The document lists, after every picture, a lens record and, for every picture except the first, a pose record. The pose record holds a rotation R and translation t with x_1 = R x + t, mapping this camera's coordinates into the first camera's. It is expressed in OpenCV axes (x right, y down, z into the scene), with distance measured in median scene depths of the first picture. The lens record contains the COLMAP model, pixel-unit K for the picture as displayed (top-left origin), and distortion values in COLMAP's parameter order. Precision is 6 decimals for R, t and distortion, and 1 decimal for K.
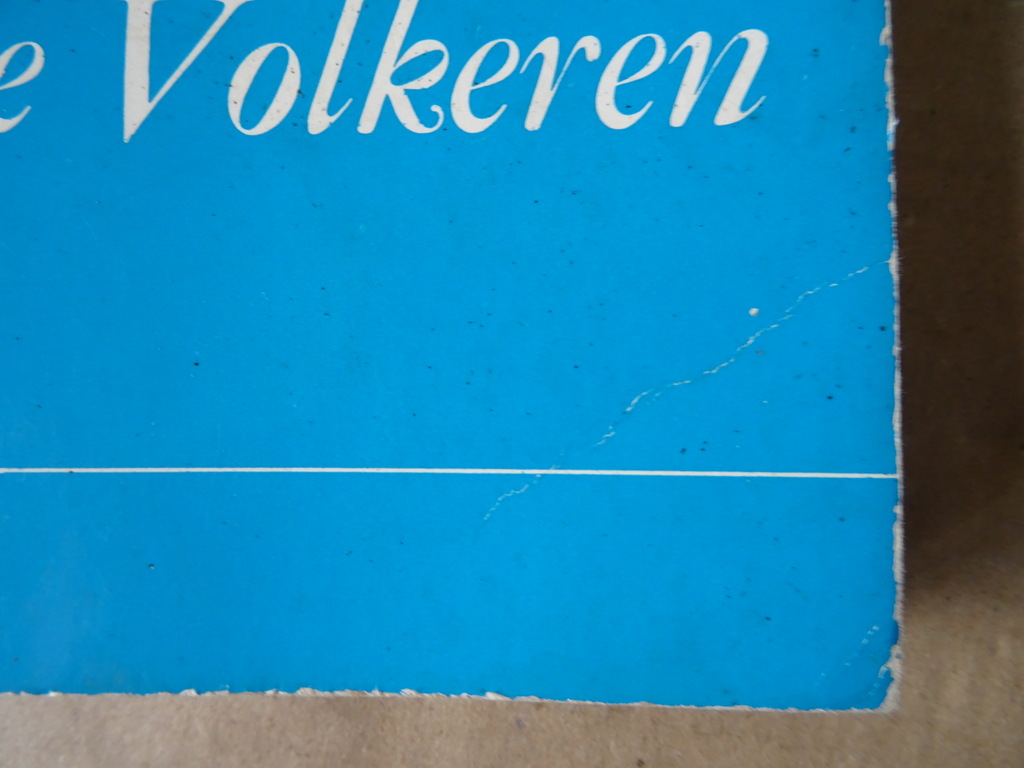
lens RADIAL K [[721.1, 0, 513.6], [0, 721.1, 387.8], [0, 0, 1]] dist [-0.008474, -0.020268]
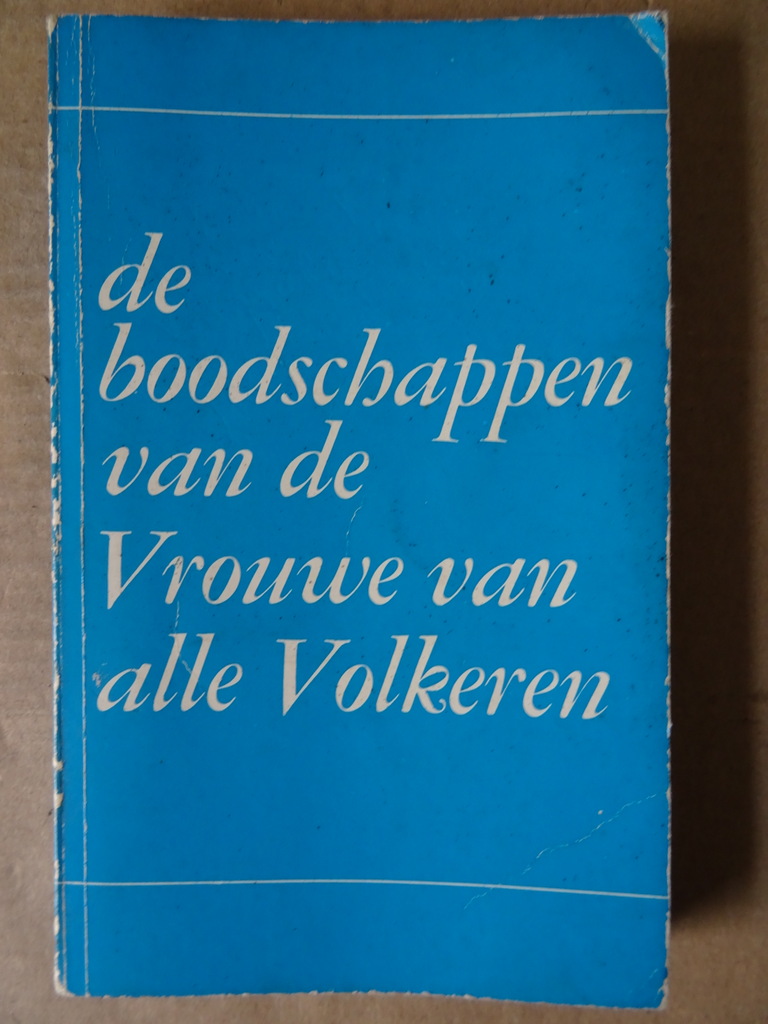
lens RADIAL K [[721.1, 0, 383.2], [0, 721.1, 507.2], [0, 0, 1]] dist [-0.008474, -0.020268]
pose [[0.999942, 0.010723, 0.000171, -0.278655], [-0.010722, 0.999931, -0.004748, -0.920596], [-0.000222, 0.004746, 0.999989, -0.996041]]
